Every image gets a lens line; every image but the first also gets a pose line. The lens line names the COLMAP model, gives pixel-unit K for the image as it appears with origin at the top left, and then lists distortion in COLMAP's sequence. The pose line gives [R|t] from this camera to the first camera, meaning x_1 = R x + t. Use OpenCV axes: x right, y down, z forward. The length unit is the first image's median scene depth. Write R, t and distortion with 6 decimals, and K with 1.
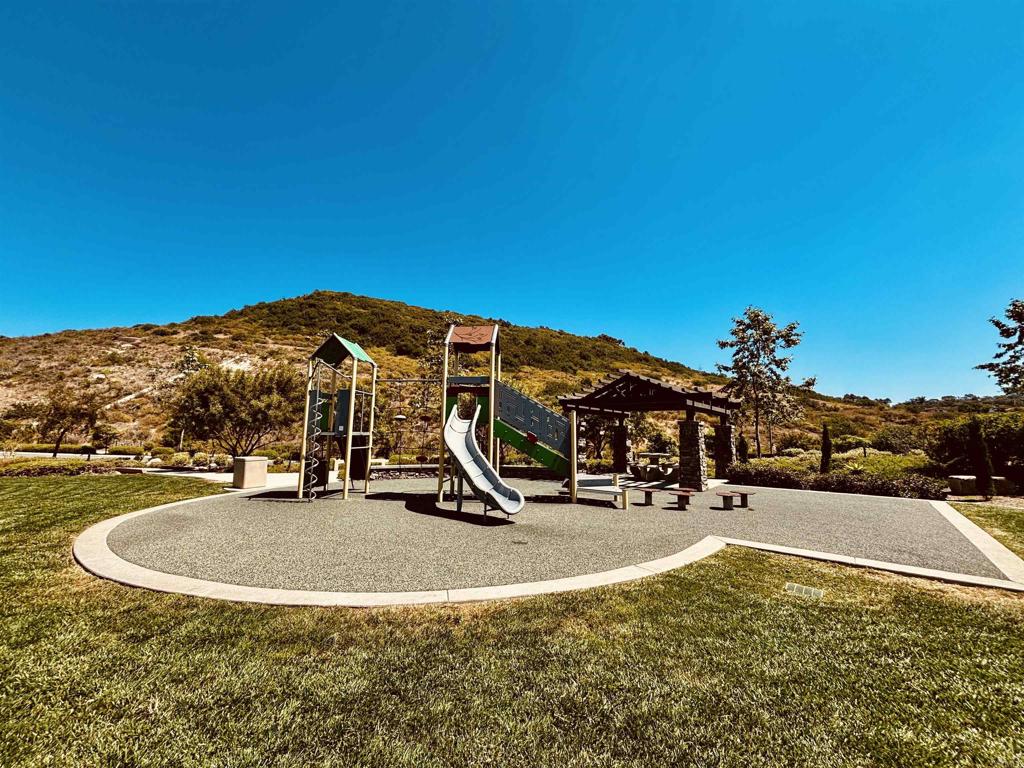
lens RADIAL K [[411.6, 0, 512.0], [0, 411.6, 384.0], [0, 0, 1]] dist [0.001203, 0.000016]
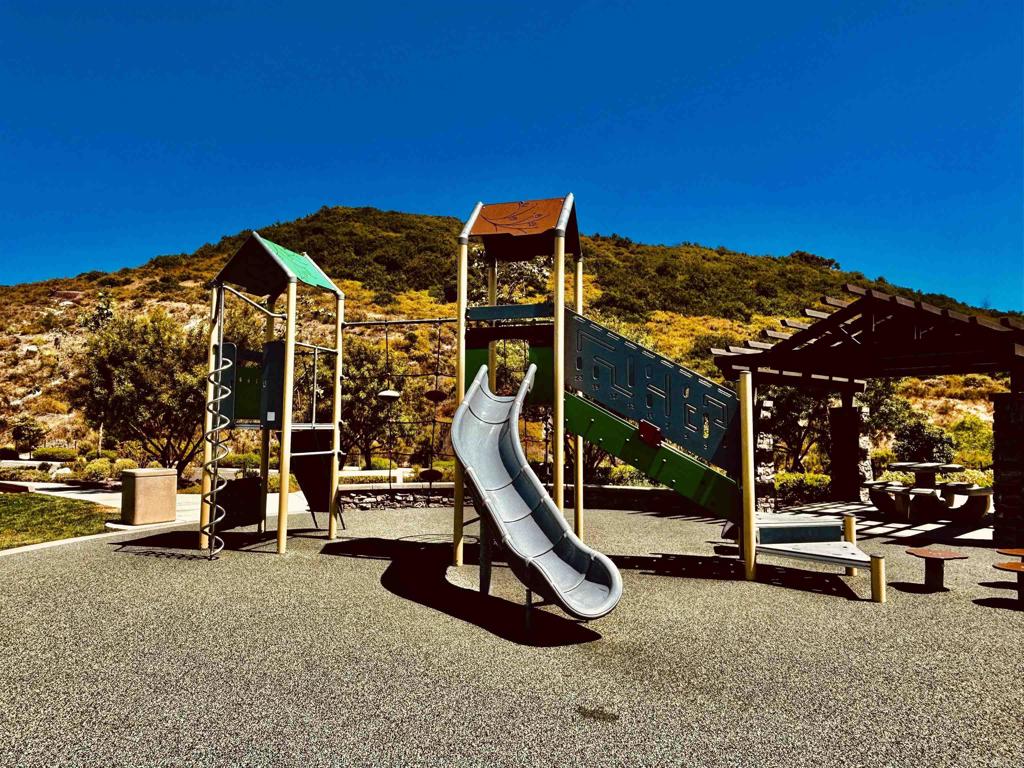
lens RADIAL K [[640.8, 0, 512.0], [0, 640.8, 384.0], [0, 0, 1]] dist [0.006161, -0.000487]
pose [[0.979531, -0.020722, -0.200224, 0.027050], [0.031417, 0.998236, 0.050385, 0.023231], [0.198826, -0.055644, 0.978454, 0.180156]]
